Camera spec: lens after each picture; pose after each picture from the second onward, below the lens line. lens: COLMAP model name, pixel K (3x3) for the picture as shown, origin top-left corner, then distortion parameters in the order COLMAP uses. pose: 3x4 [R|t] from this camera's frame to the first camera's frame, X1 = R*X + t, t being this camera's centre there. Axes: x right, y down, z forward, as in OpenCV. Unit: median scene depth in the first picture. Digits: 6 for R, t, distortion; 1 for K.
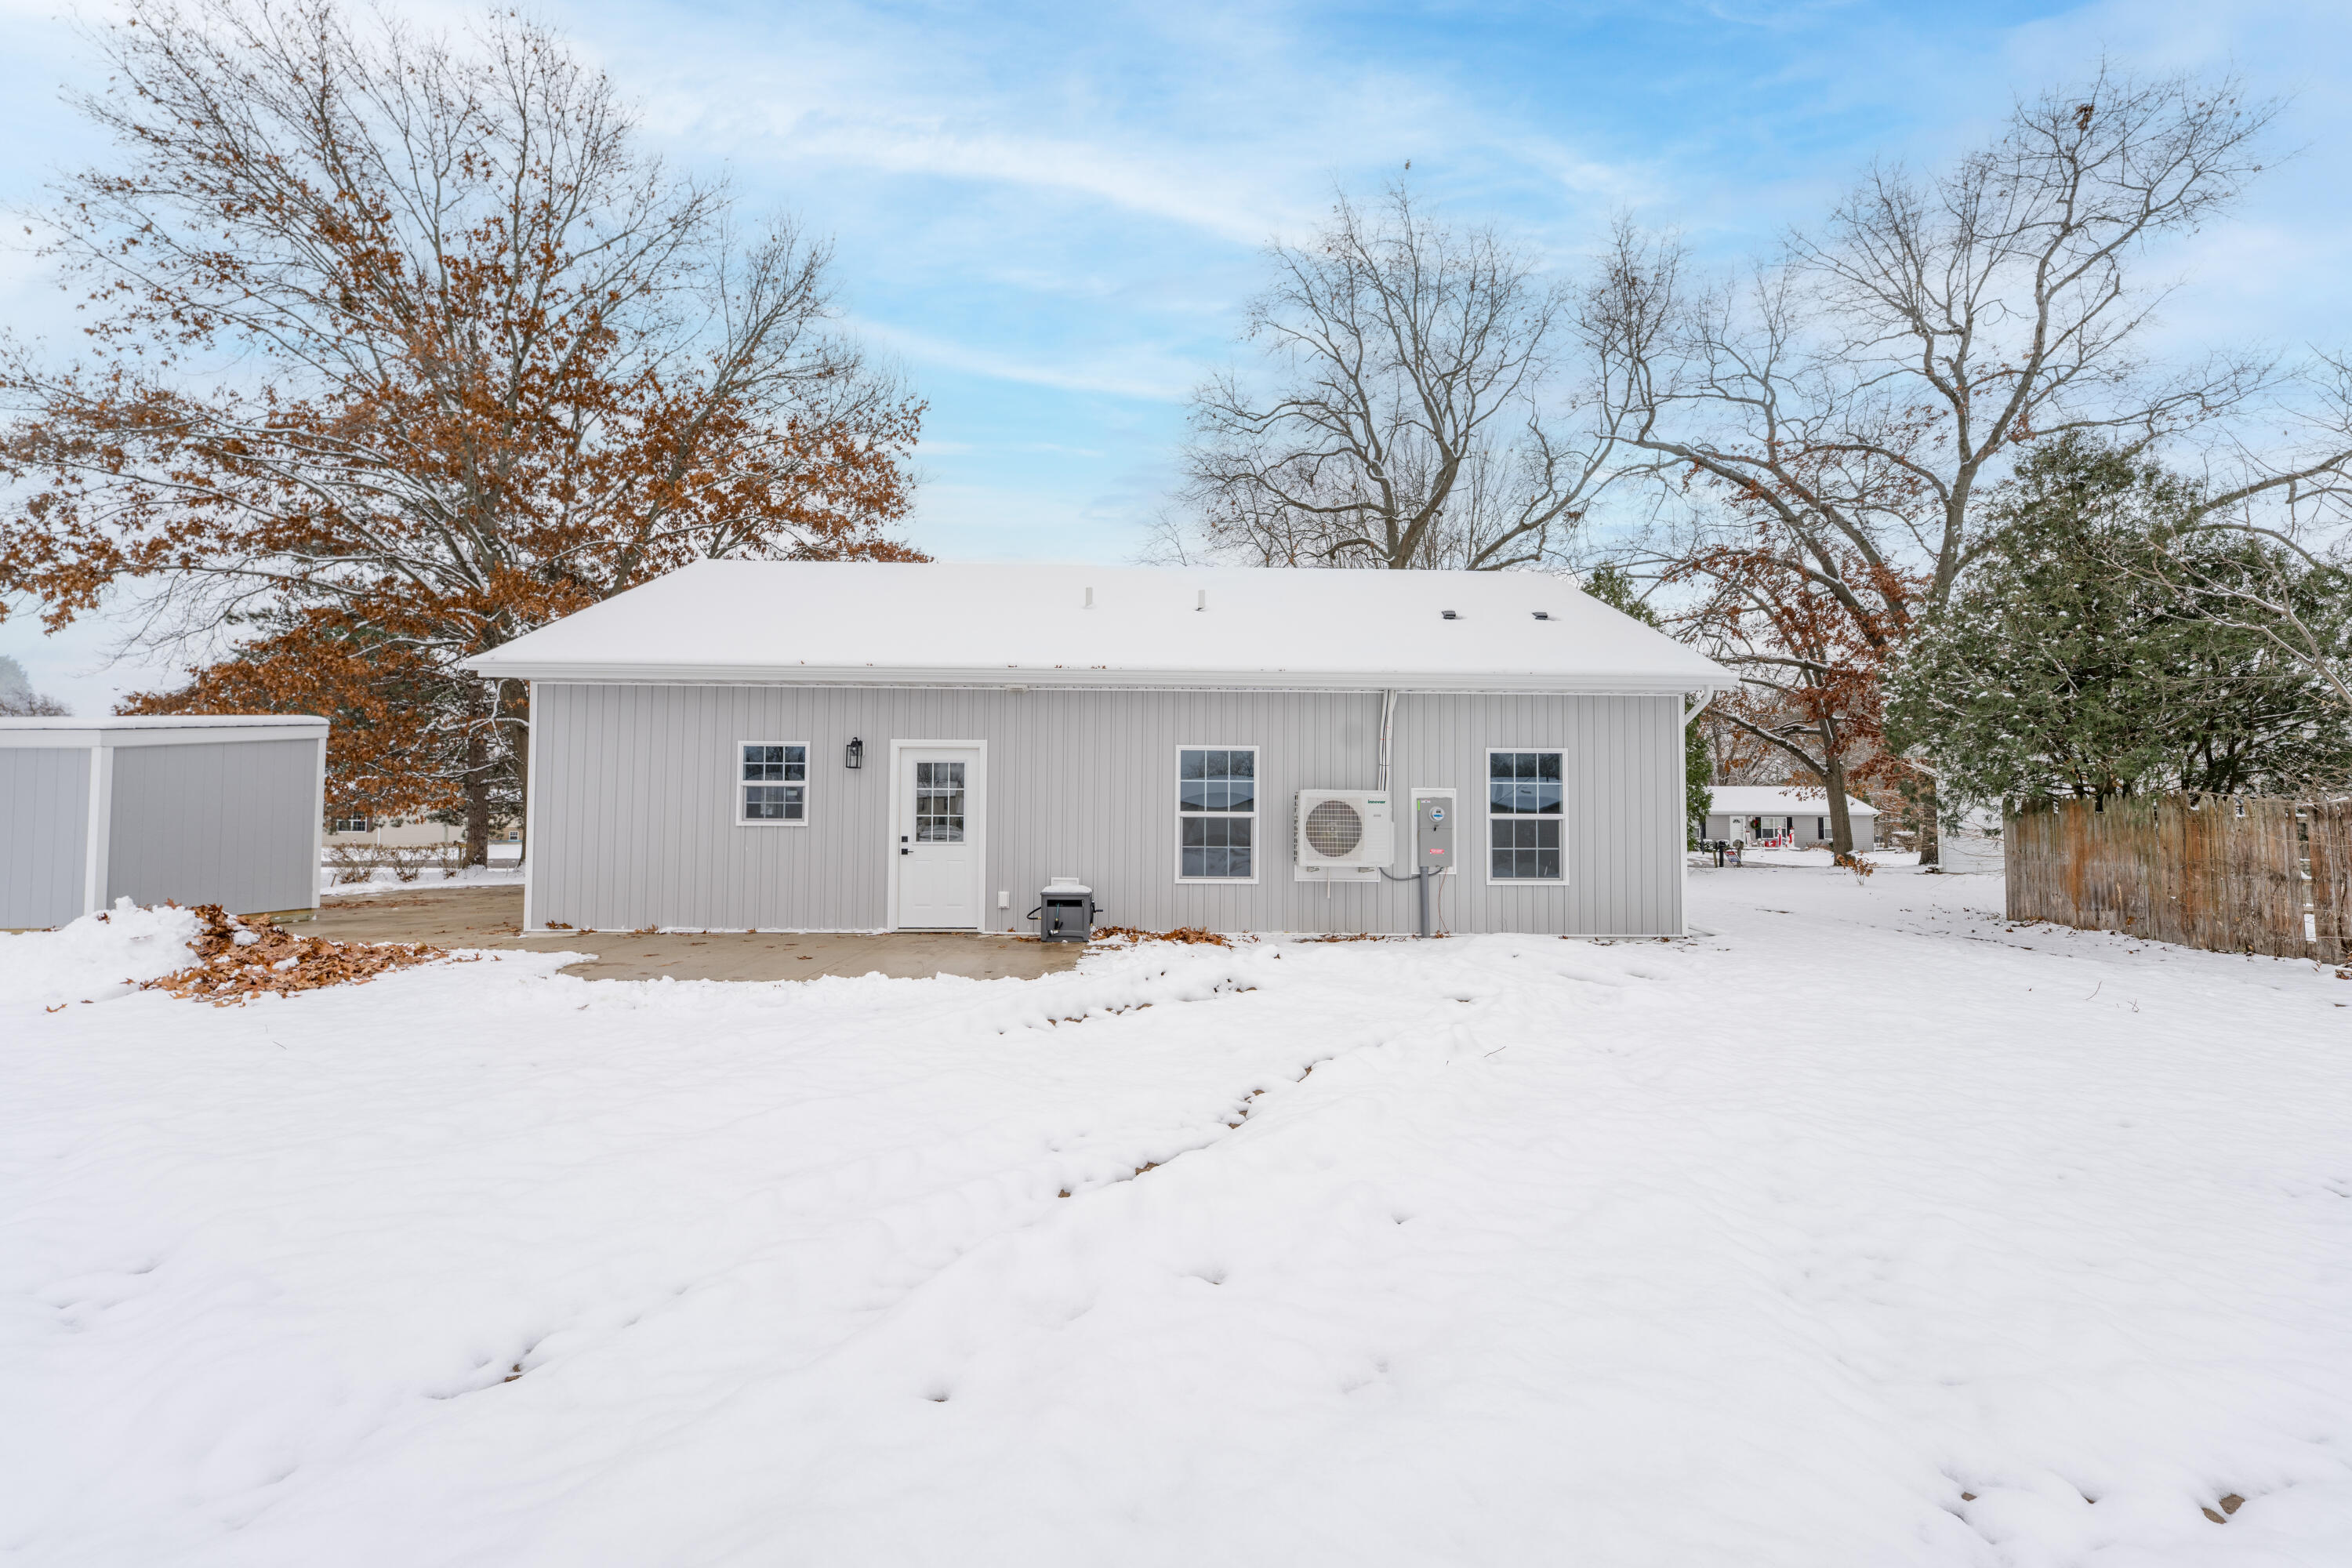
lens RADIAL K [[958.9, 0, 1176.0], [0, 958.9, 784.0], [0, 0, 1]] dist [-0.003548, -0.000254]
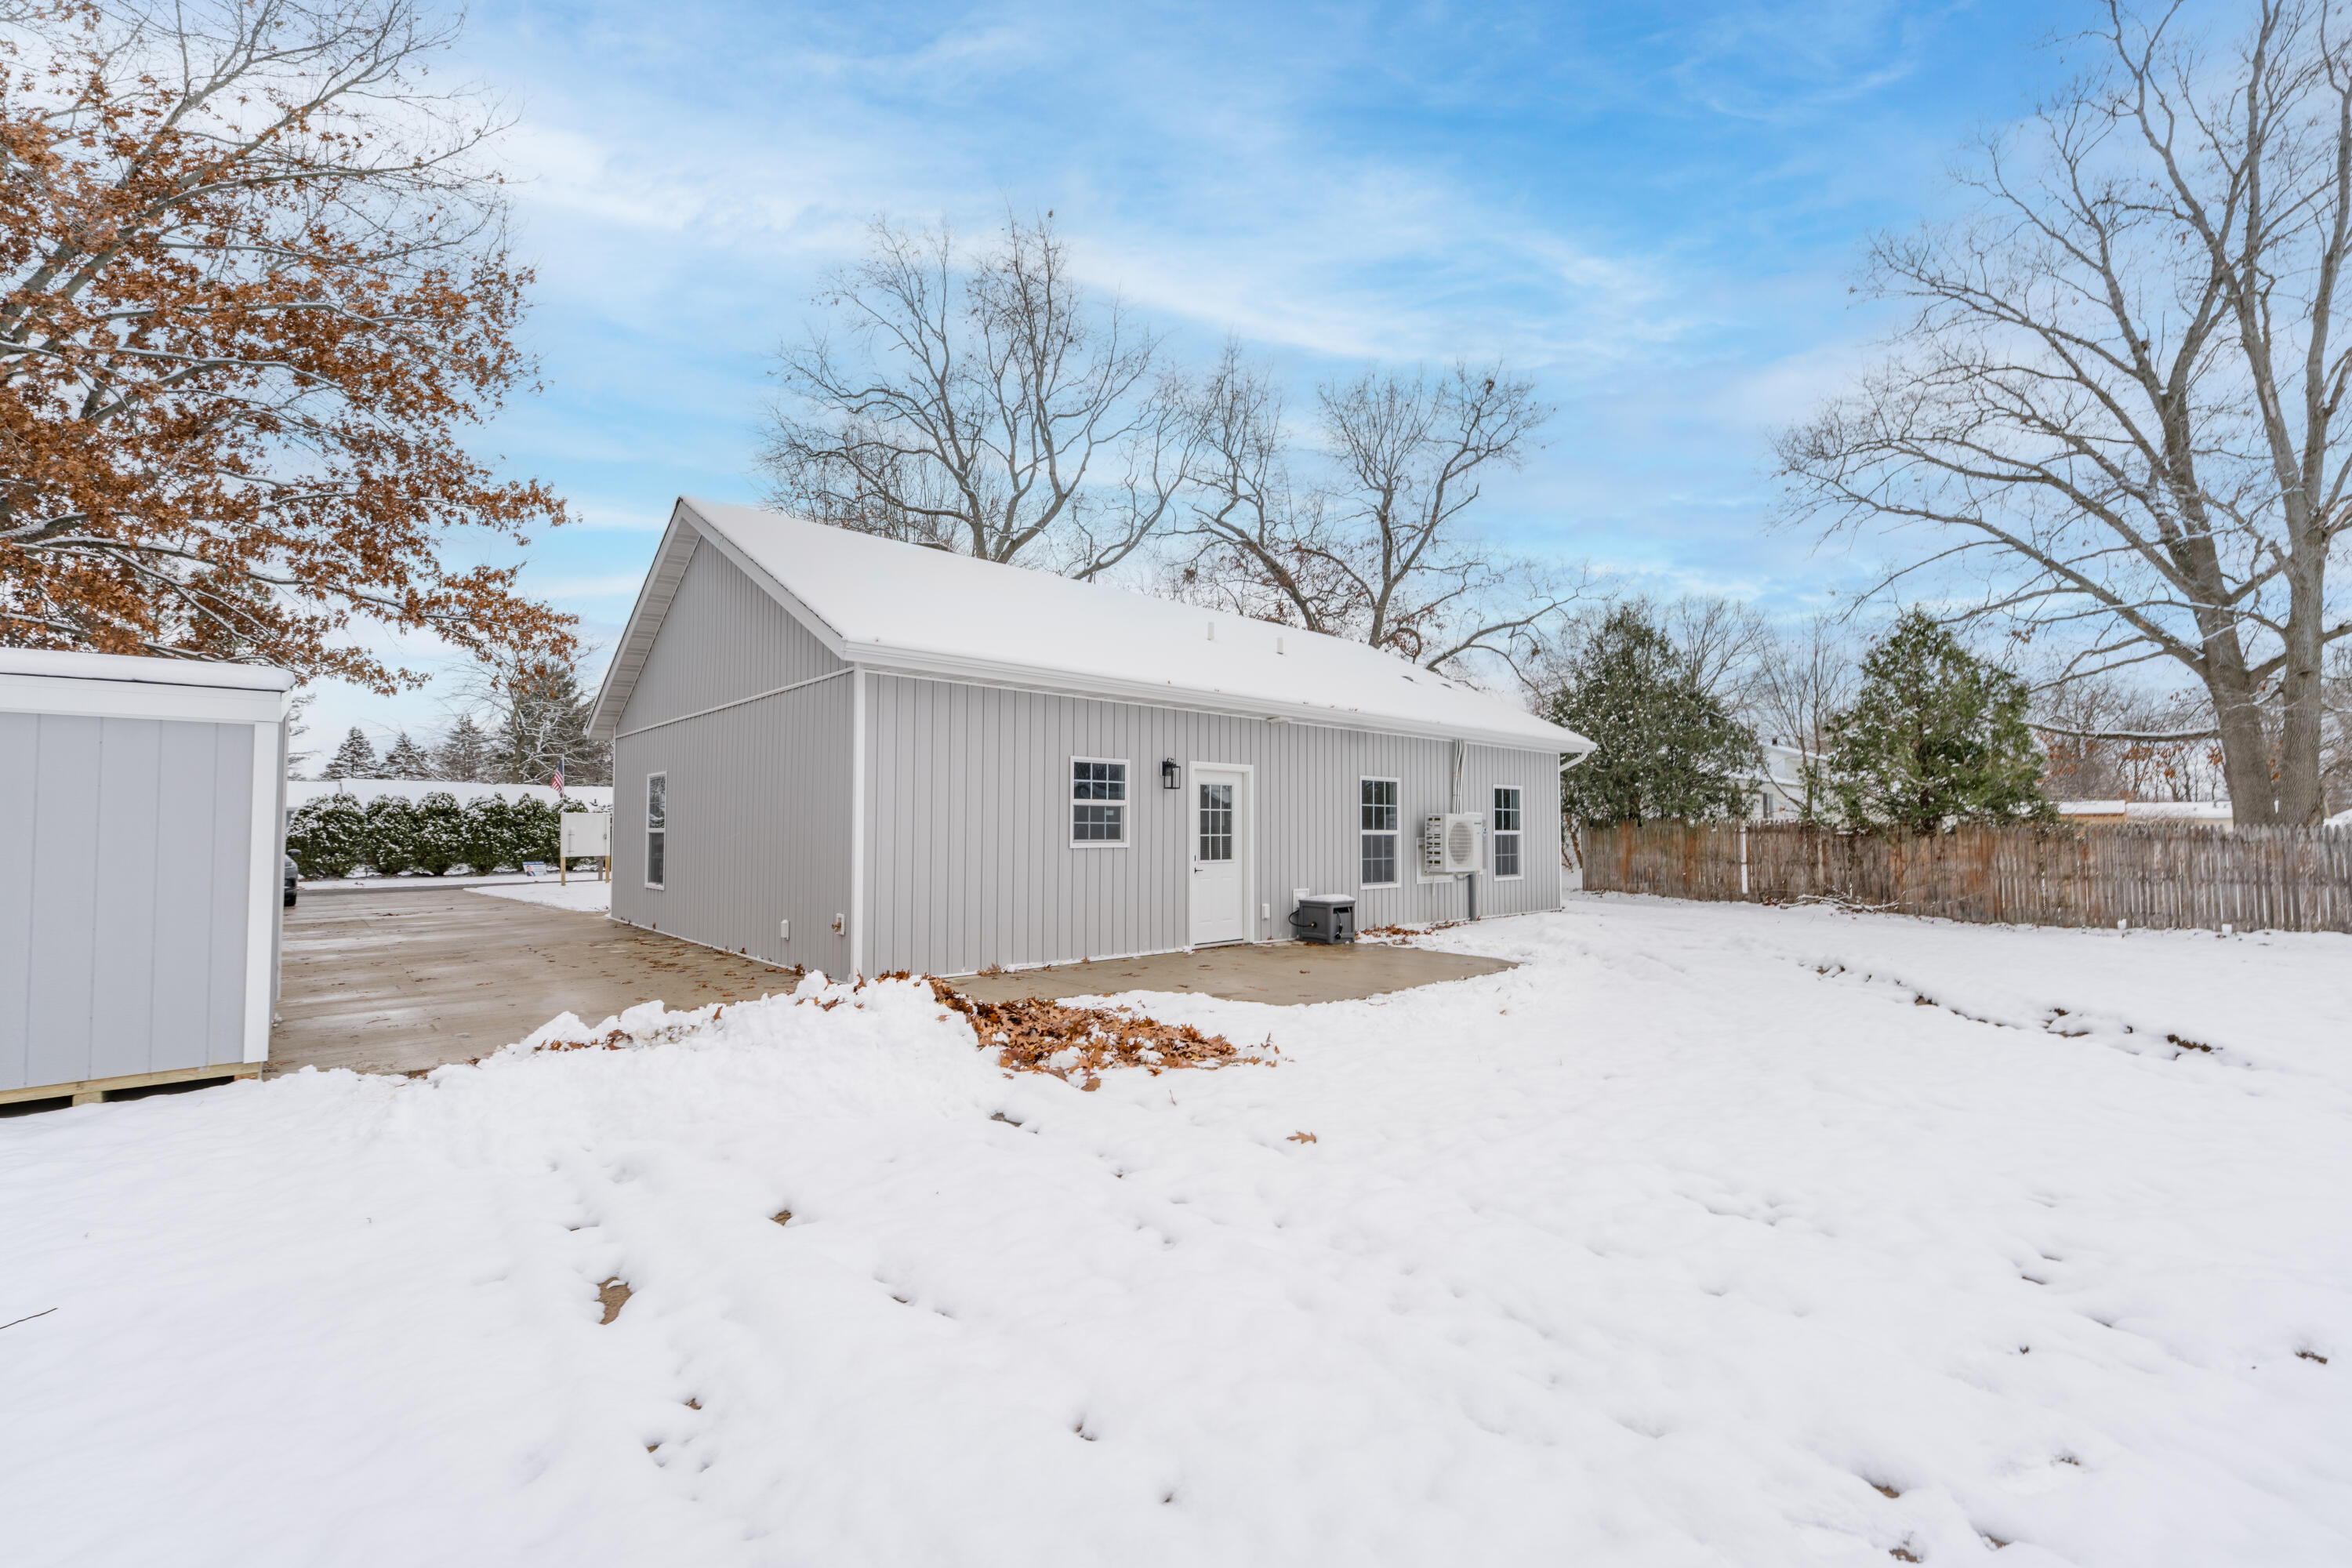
lens RADIAL K [[980.5, 0, 1176.0], [0, 980.5, 784.0], [0, 0, 1]] dist [-0.000549, -0.000030]
pose [[0.747622, 0.027154, 0.663569, -0.999383], [-0.028048, 0.999563, -0.009302, -0.011987], [-0.663532, -0.011658, 0.748057, 0.223313]]
